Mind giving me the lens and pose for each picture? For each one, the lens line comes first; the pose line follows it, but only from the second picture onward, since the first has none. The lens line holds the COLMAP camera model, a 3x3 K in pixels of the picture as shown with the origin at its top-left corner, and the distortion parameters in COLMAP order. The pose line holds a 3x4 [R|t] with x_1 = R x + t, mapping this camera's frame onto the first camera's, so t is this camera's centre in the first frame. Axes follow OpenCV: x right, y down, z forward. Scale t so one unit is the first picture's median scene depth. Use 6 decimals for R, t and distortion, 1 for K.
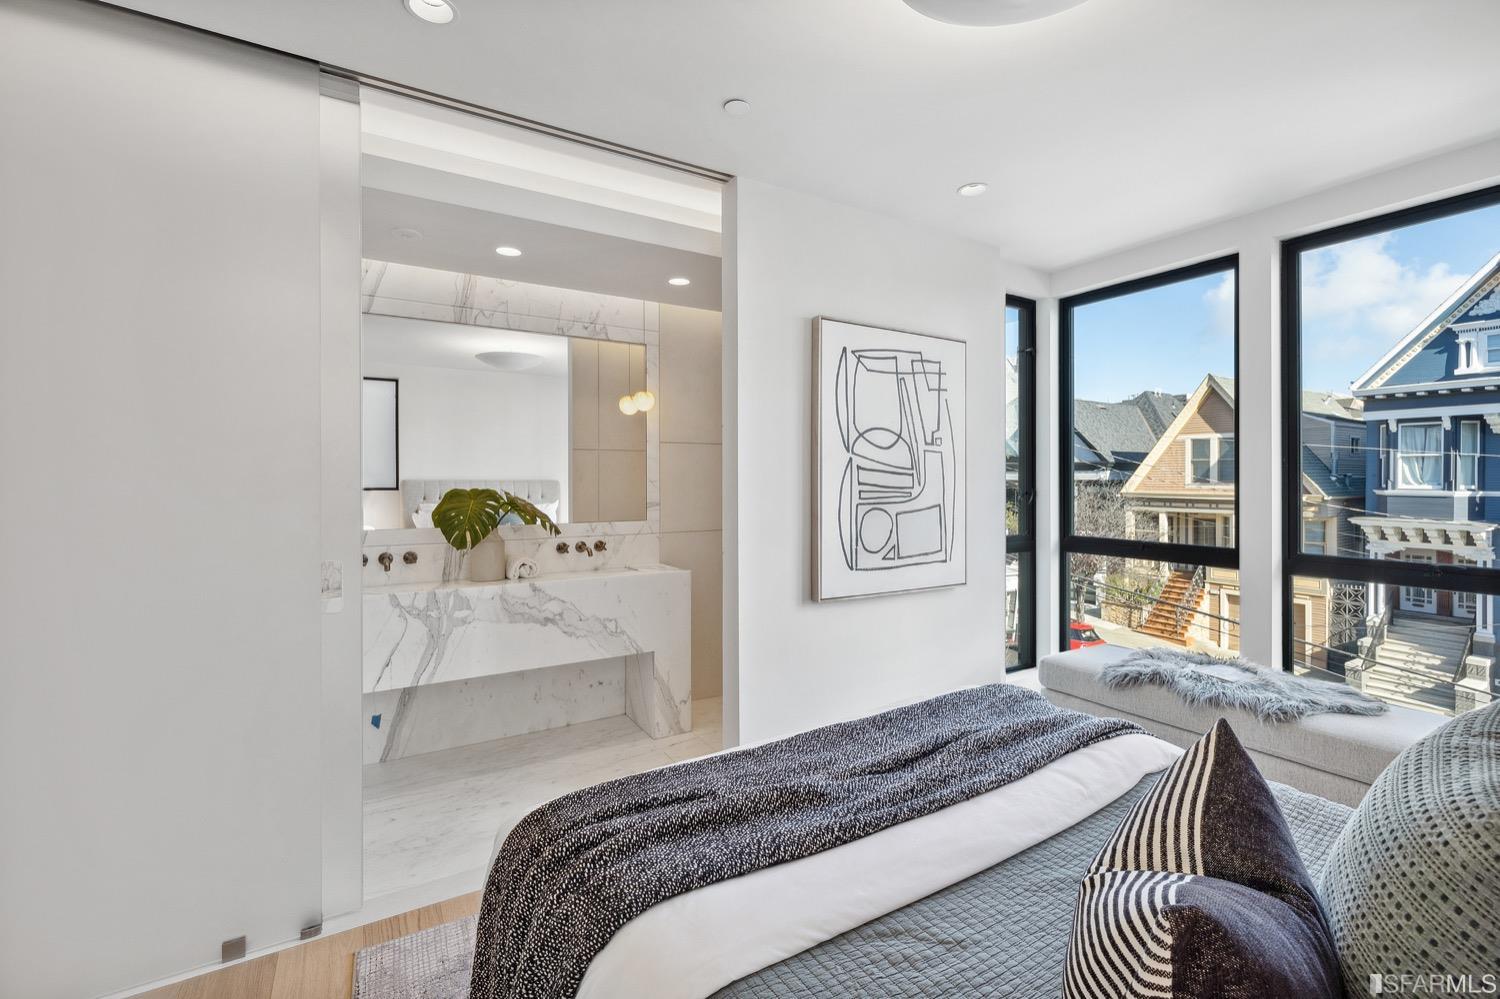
lens RADIAL K [[638.3, 0, 748.7], [0, 638.3, 492.6], [0, 0, 1]] dist [-0.001483, 0.000243]
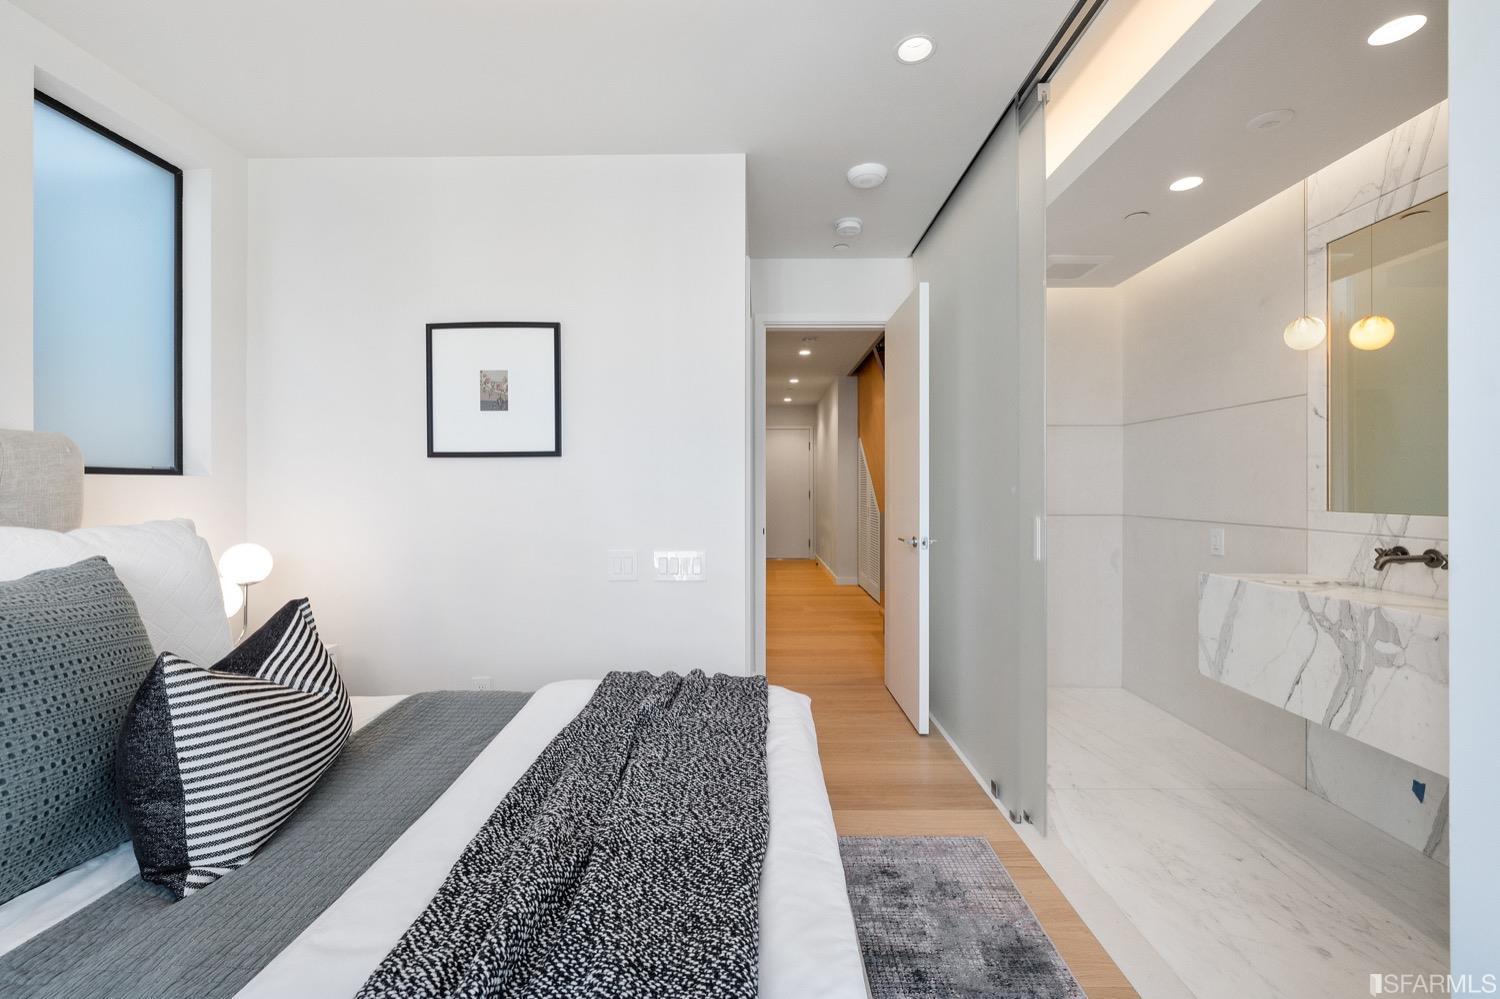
lens RADIAL K [[638.3, 0, 750.9], [0, 638.3, 491.5], [0, 0, 1]] dist [-0.001483, 0.000243]
pose [[-0.526212, 0.009013, -0.850306, 0.411976], [-0.004165, 0.999905, 0.013176, 0.031193], [0.850343, 0.010475, -0.526124, 0.806085]]
